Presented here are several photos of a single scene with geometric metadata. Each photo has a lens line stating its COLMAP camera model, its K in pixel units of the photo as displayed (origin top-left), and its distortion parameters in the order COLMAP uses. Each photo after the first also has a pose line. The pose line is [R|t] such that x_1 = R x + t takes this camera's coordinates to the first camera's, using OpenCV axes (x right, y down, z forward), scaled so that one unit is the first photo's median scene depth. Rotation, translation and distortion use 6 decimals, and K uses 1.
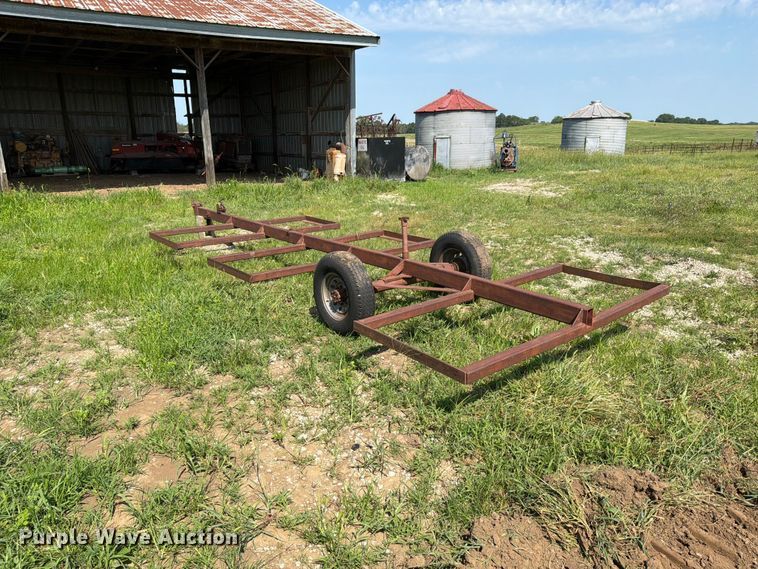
lens RADIAL K [[534.4, 0, 381.7], [0, 534.4, 291.4], [0, 0, 1]] dist [0.038252, -0.052613]
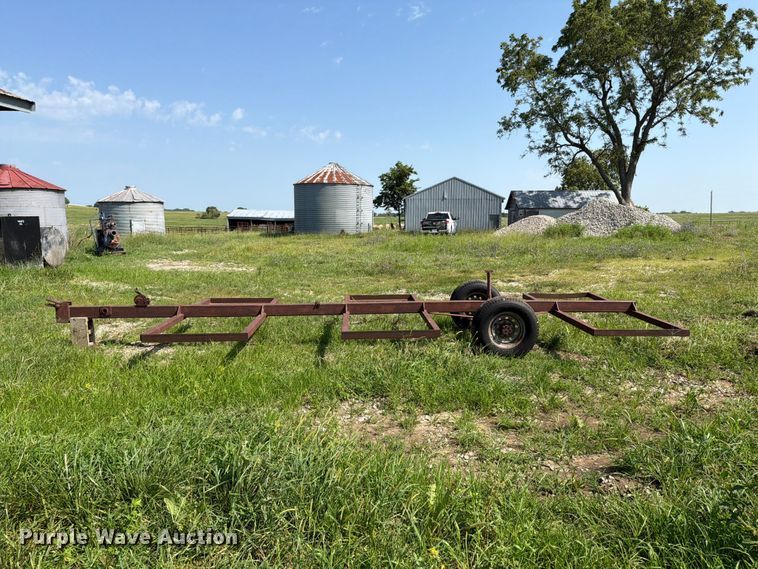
lens RADIAL K [[534.4, 0, 386.2], [0, 534.4, 288.6], [0, 0, 1]] dist [0.038252, -0.052613]
pose [[0.580005, -0.099791, 0.808478, -0.326591], [0.223207, 0.973954, -0.039913, -0.025600], [-0.783437, 0.203607, 0.587172, 0.107482]]
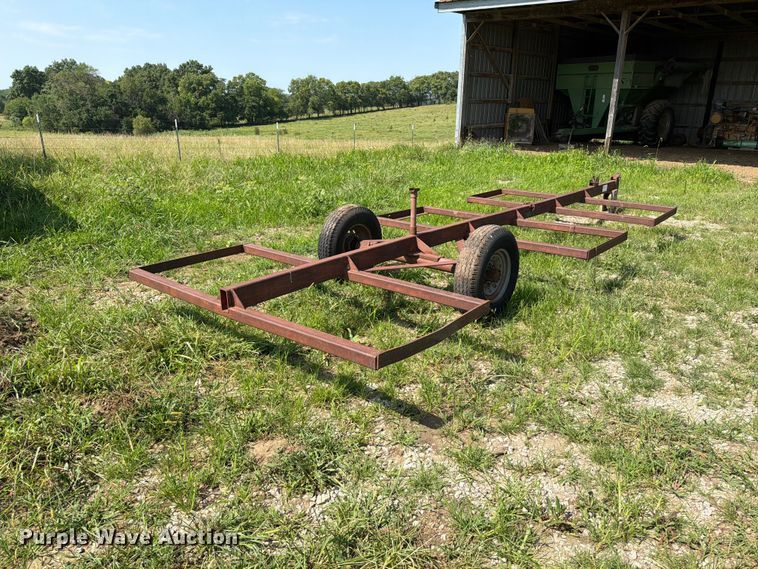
lens RADIAL K [[534.4, 0, 378.5], [0, 534.4, 283.3], [0, 0, 1]] dist [0.038252, -0.052613]
pose [[0.192149, 0.315310, -0.929332, 0.247647], [-0.288802, 0.923212, 0.253521, -0.054286], [0.937908, 0.219680, 0.268456, 0.198536]]
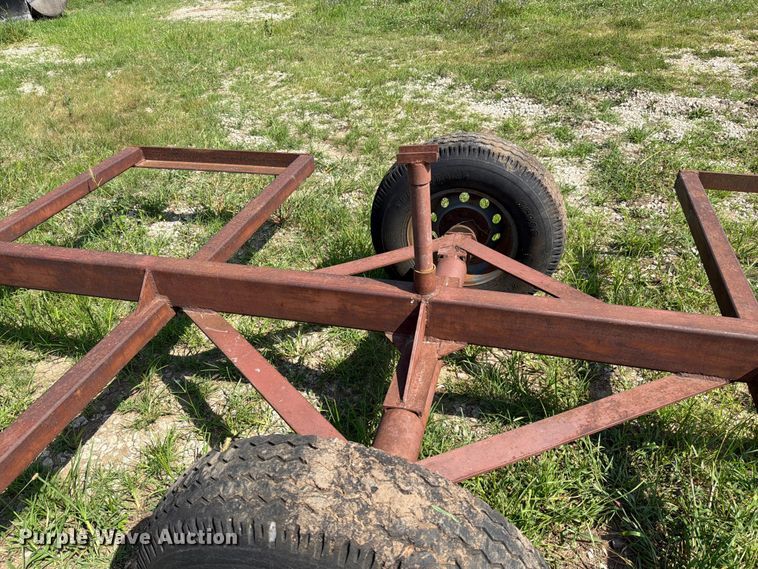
lens RADIAL K [[534.4, 0, 382.8], [0, 534.4, 297.6], [0, 0, 1]] dist [0.038252, -0.052613]
pose [[0.812010, -0.356374, 0.462210, -0.028762], [0.205207, 0.915700, 0.345518, -0.043755], [-0.546380, -0.185716, 0.816688, 0.210066]]
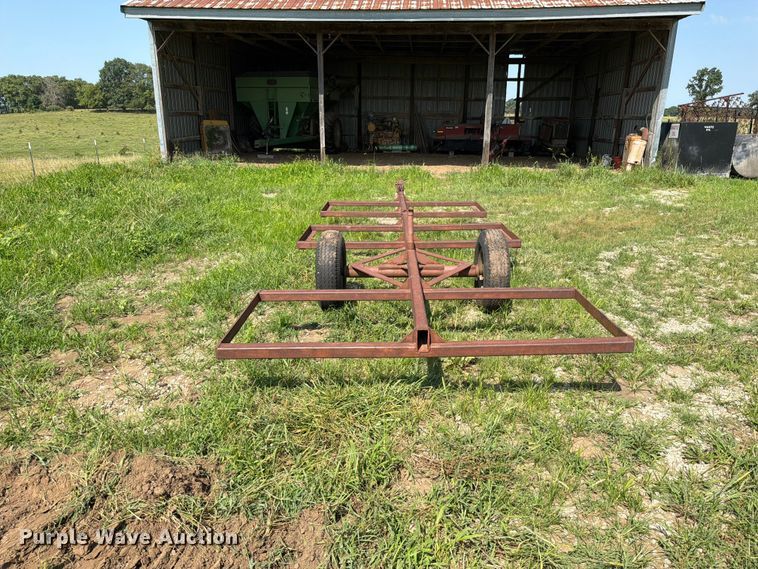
lens RADIAL K [[534.4, 0, 381.7], [0, 534.4, 285.5], [0, 0, 1]] dist [0.038252, -0.052613]
pose [[0.771437, 0.198254, -0.604633, 0.164245], [-0.186940, 0.978904, 0.082462, -0.018237], [0.608226, 0.049416, 0.792224, 0.056515]]
